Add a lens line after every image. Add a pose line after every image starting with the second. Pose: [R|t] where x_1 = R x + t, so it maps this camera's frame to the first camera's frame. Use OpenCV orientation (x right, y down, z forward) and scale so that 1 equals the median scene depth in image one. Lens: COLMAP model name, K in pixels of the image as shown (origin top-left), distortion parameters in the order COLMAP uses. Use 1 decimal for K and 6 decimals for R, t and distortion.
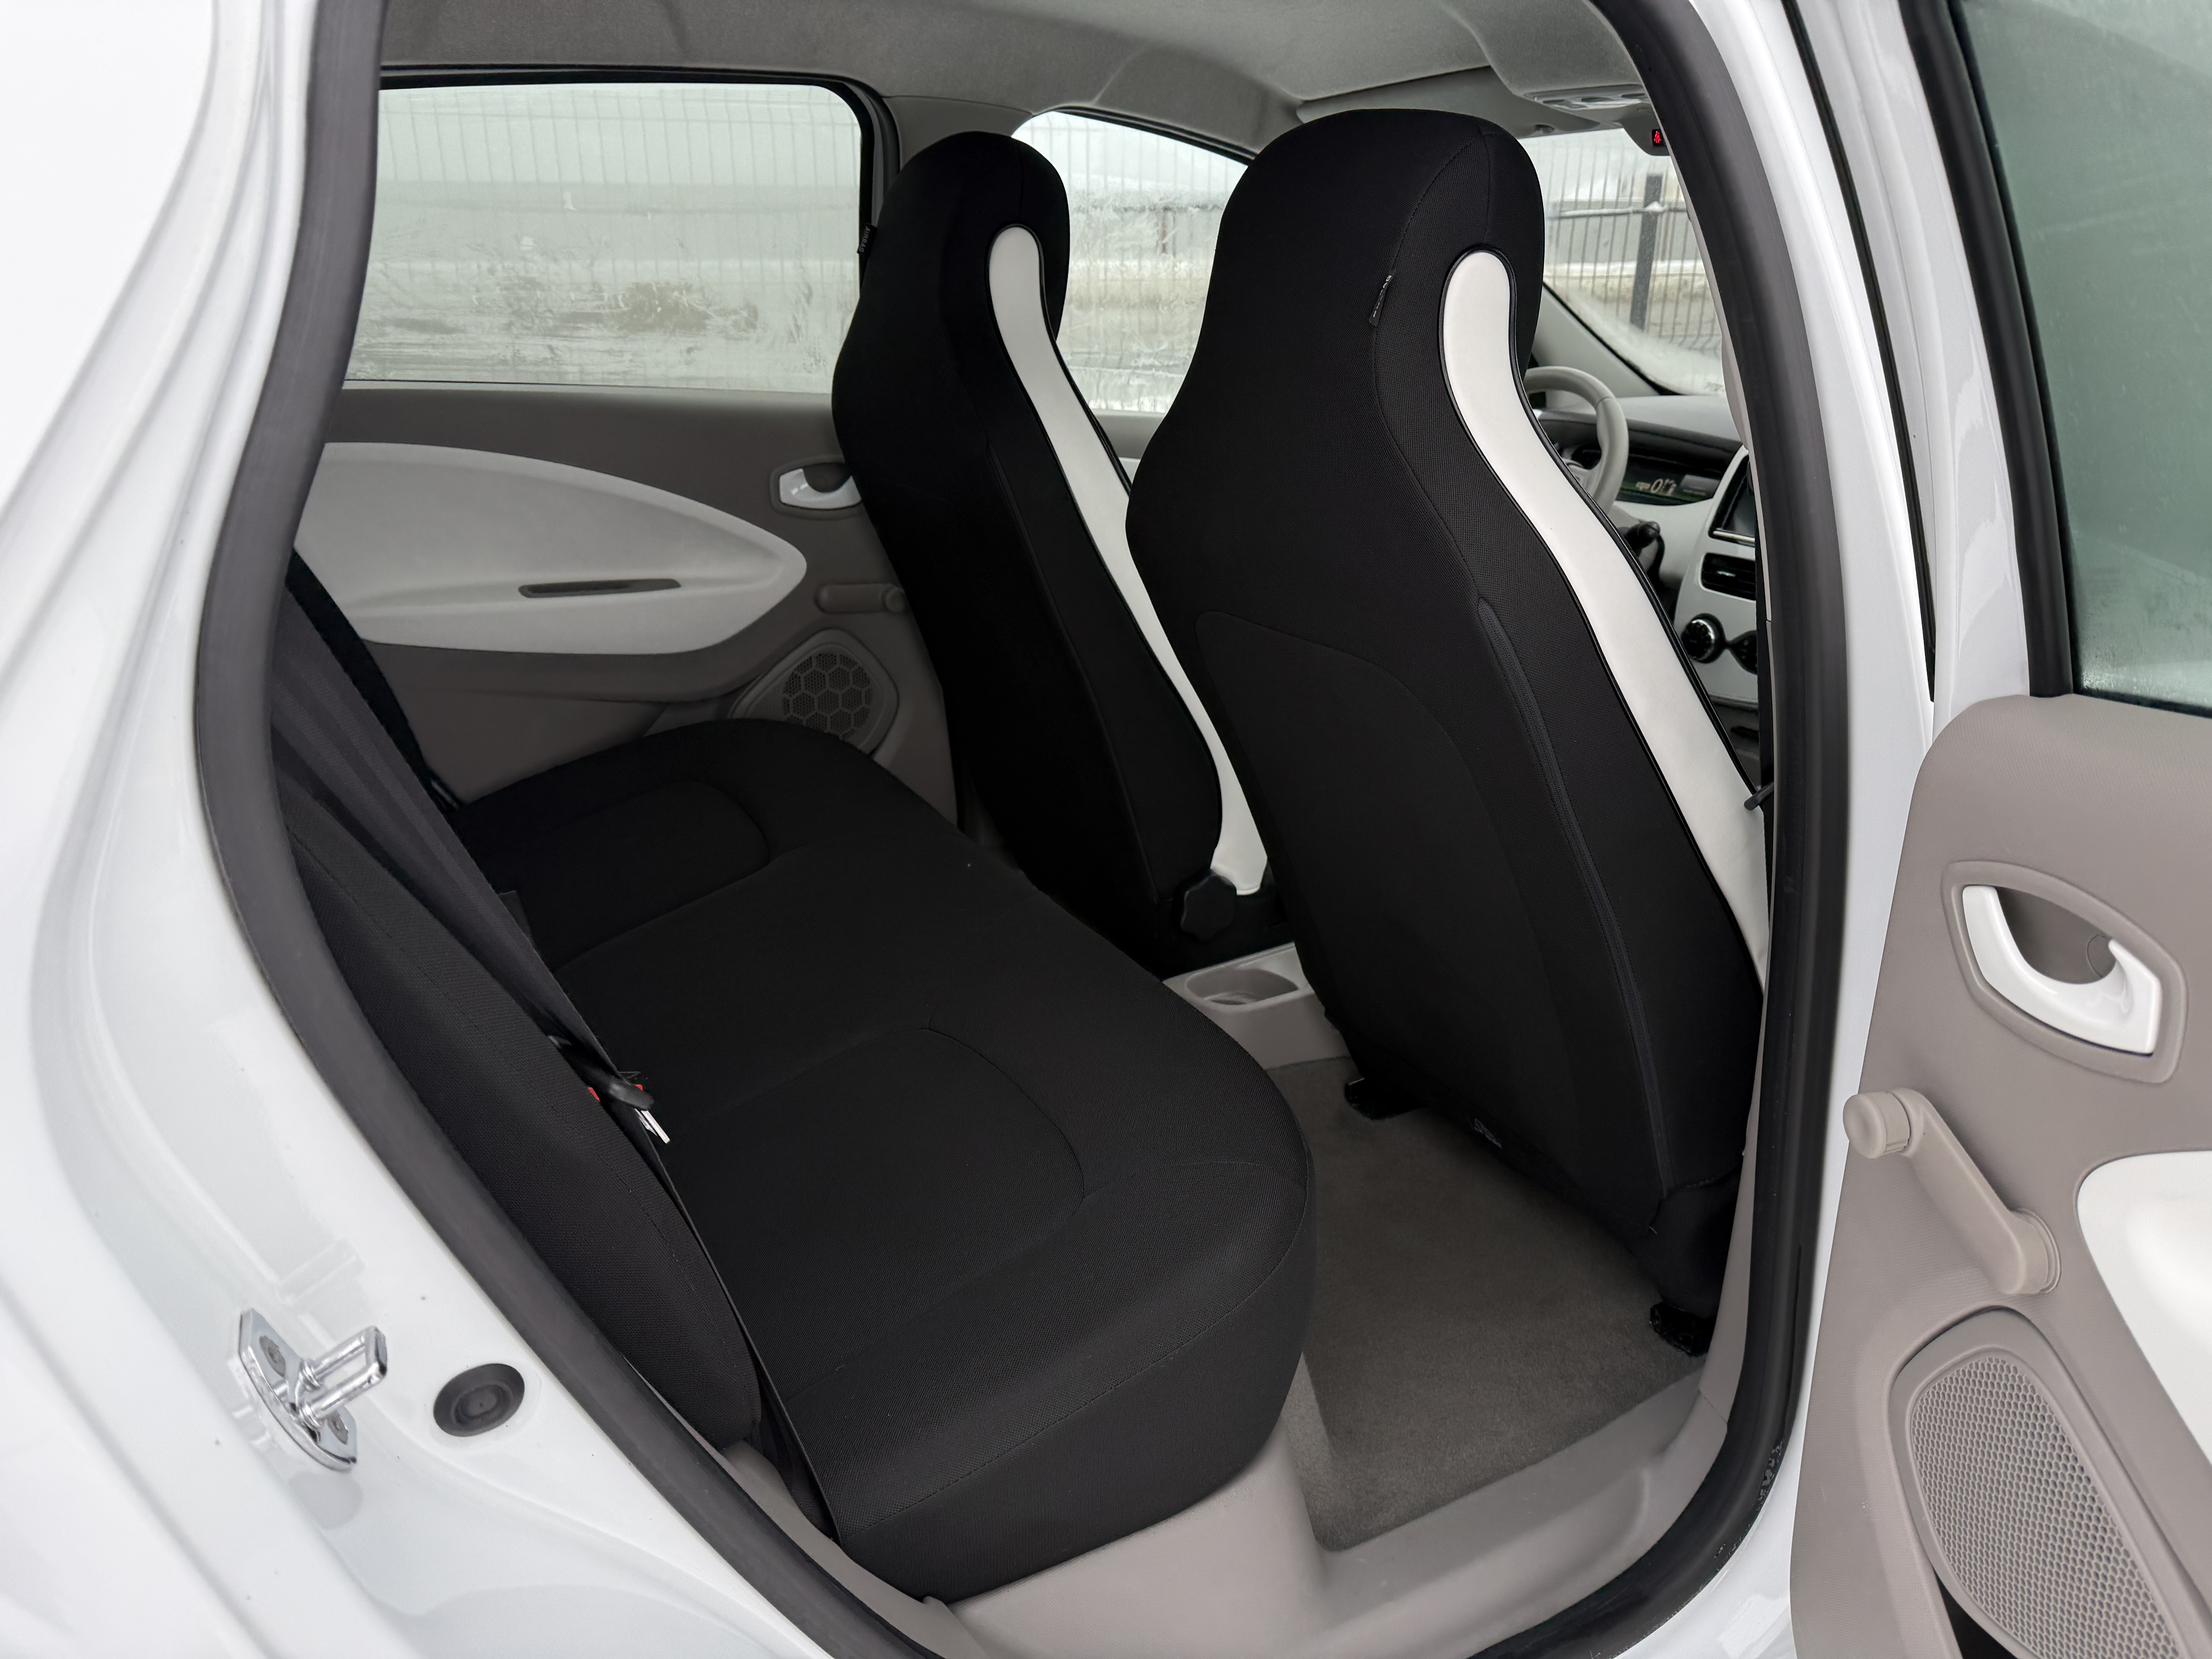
lens RADIAL K [[1559.2, 0, 1122.1], [0, 1559.2, 828.5], [0, 0, 1]] dist [0.041593, -0.038547]
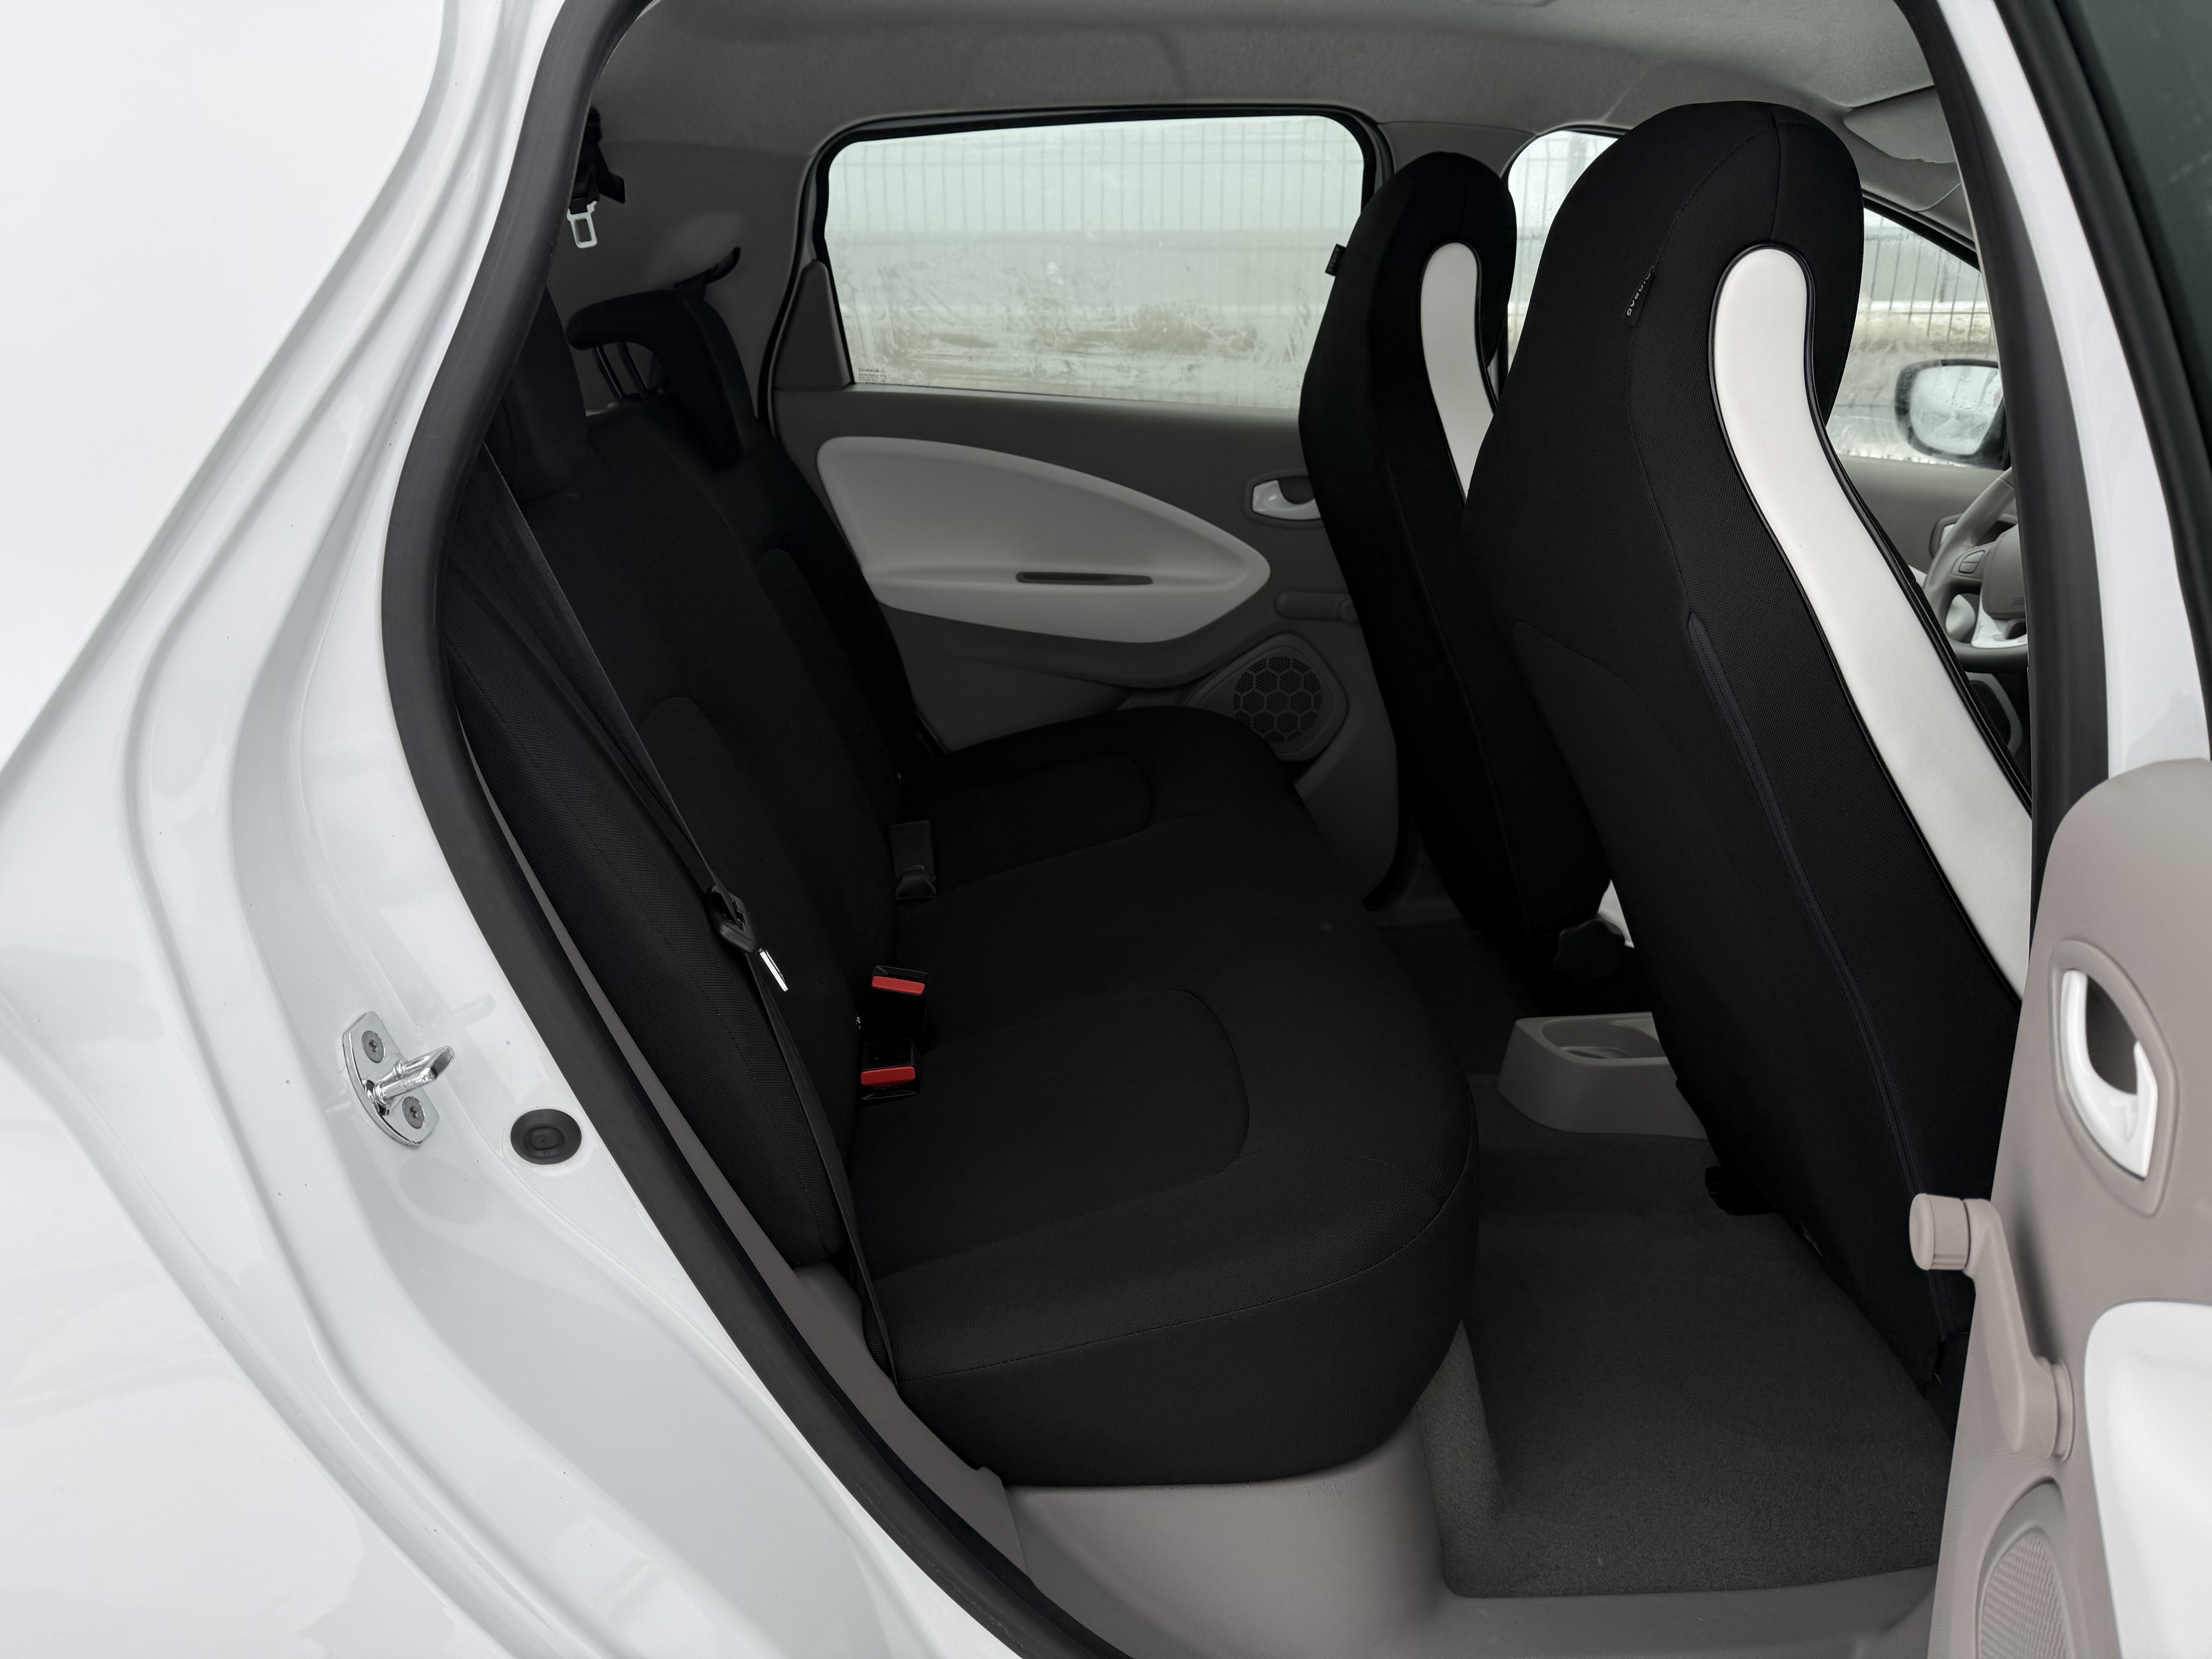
lens RADIAL K [[1559.2, 0, 1116.3], [0, 1559.2, 834.7], [0, 0, 1]] dist [0.041593, -0.038547]
pose [[0.897361, 0.141346, -0.418048, 0.182648], [-0.152124, 0.988332, 0.007624, 0.015690], [0.414247, 0.056753, 0.908393, 0.010108]]
